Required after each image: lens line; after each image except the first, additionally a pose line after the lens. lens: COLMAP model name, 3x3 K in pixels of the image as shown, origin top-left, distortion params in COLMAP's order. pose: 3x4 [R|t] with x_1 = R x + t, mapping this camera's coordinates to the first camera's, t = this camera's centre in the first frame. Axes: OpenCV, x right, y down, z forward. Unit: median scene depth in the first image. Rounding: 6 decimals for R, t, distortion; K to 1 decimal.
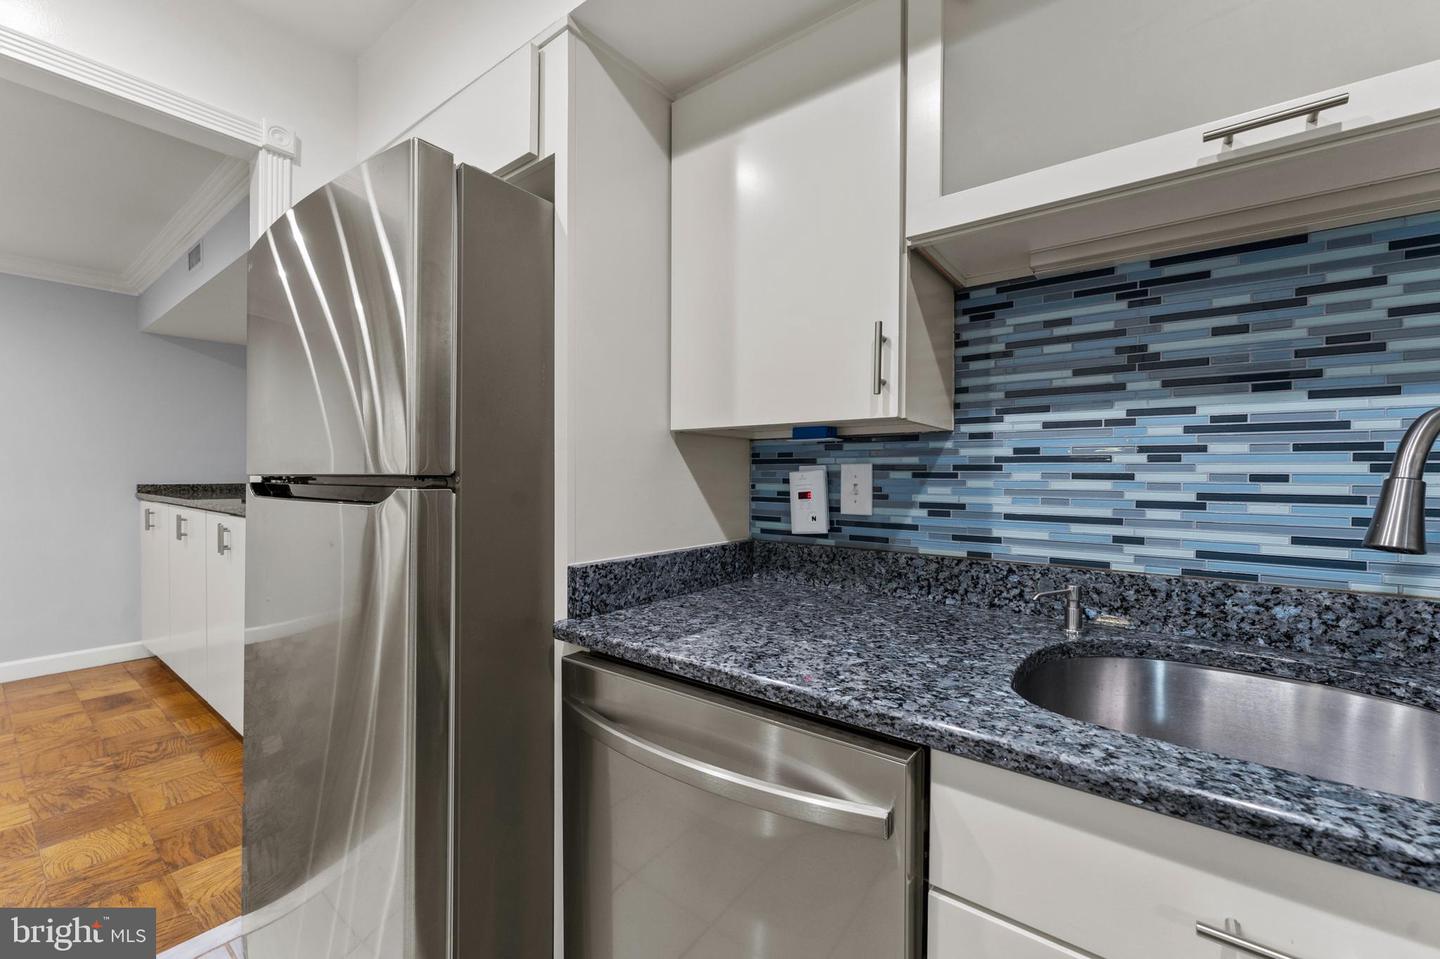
lens RADIAL K [[591.2, 0, 730.9], [0, 591.2, 472.2], [0, 0, 1]] dist [0.004515, 0.000671]
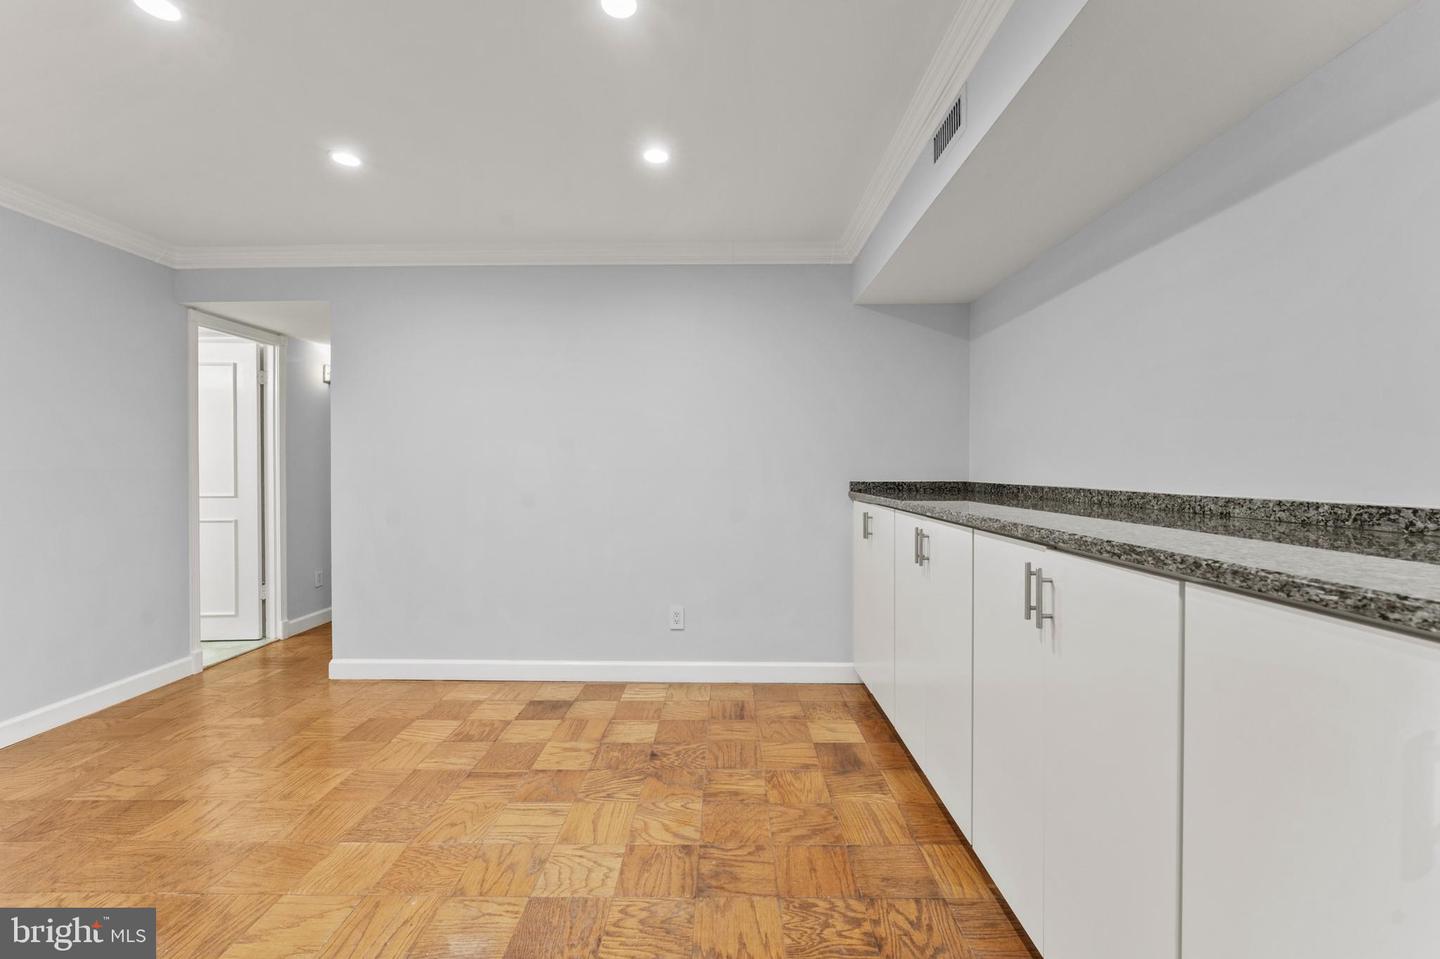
lens RADIAL K [[591.2, 0, 718.0], [0, 591.2, 474.3], [0, 0, 1]] dist [0.004515, 0.000671]
pose [[0.598742, 0.005863, -0.800920, -0.453158], [-0.004451, 0.999982, 0.003993, 0.007481], [0.800930, 0.001175, 0.598757, 0.353359]]
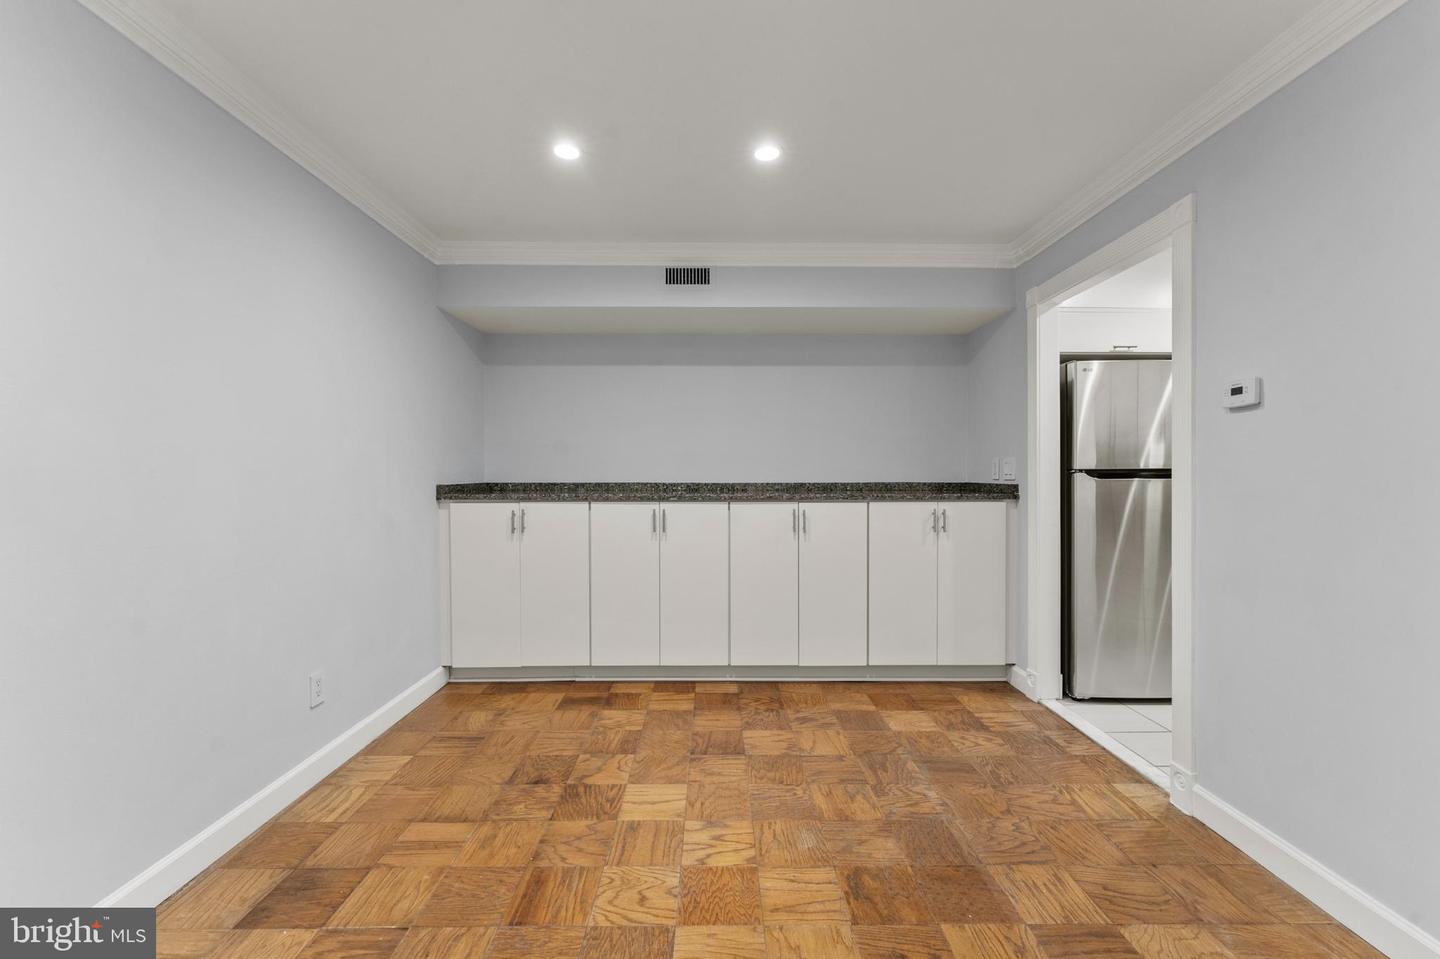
lens RADIAL K [[591.2, 0, 722.0], [0, 591.2, 480.3], [0, 0, 1]] dist [0.004515, 0.000671]
pose [[0.780282, -0.006596, 0.625393, -1.303577], [0.007530, 0.999971, 0.001152, 0.018076], [-0.625383, 0.003810, 0.780309, 0.086324]]
